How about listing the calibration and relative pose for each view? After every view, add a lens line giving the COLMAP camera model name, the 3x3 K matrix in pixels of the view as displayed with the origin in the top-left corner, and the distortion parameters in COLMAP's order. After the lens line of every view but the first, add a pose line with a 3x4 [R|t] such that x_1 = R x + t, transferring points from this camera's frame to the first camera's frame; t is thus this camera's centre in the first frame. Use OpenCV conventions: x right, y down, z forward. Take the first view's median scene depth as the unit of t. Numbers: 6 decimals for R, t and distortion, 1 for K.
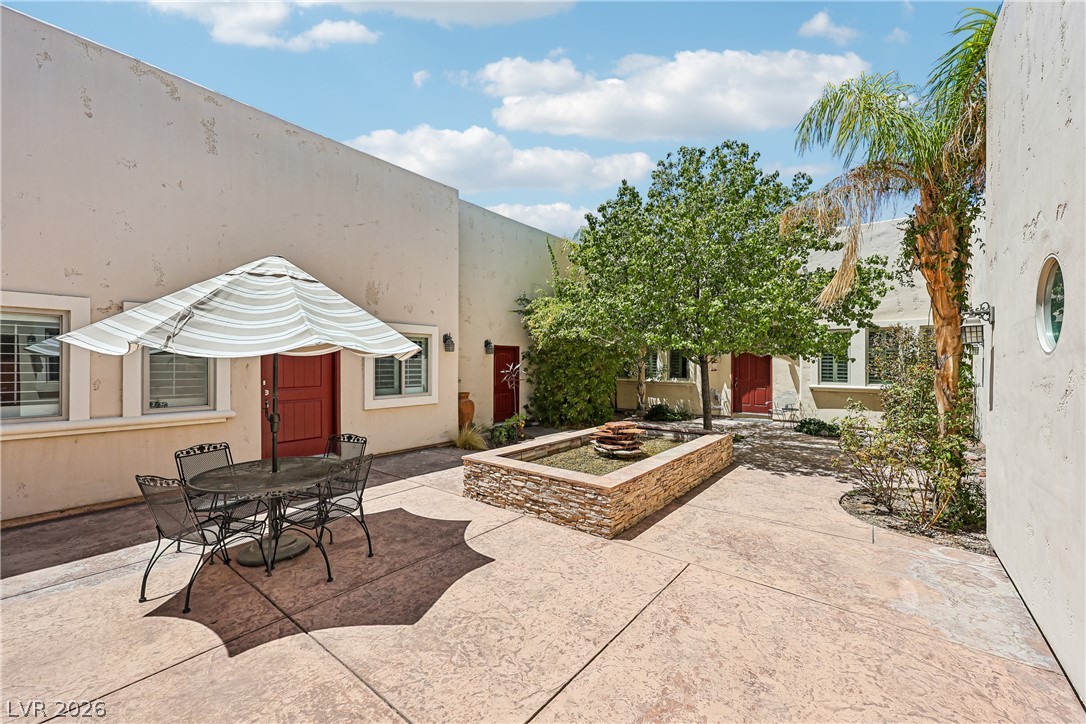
lens RADIAL K [[436.9, 0, 539.7], [0, 436.9, 365.6], [0, 0, 1]] dist [0.003714, 0.000576]
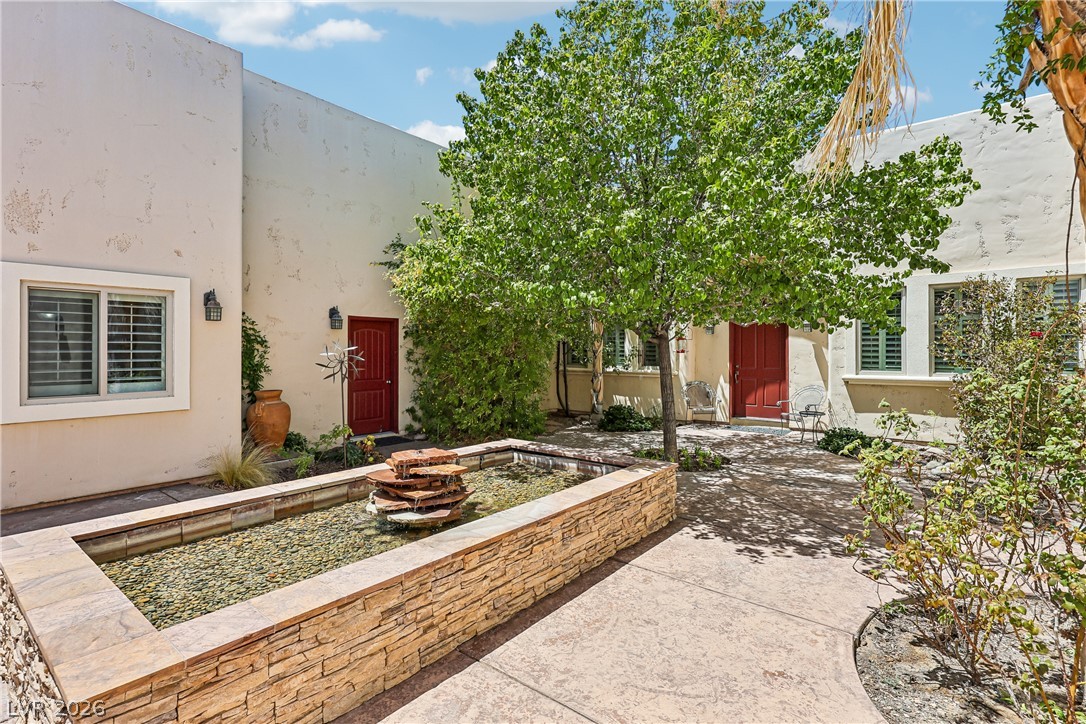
lens RADIAL K [[520.8, 0, 542.2], [0, 520.8, 357.9], [0, 0, 1]] dist [-0.001828, -0.000270]
pose [[0.999957, -0.003724, -0.008465, 0.179990], [0.003750, 0.999988, 0.003117, 0.014748], [0.008454, -0.003149, 0.999959, 0.229448]]
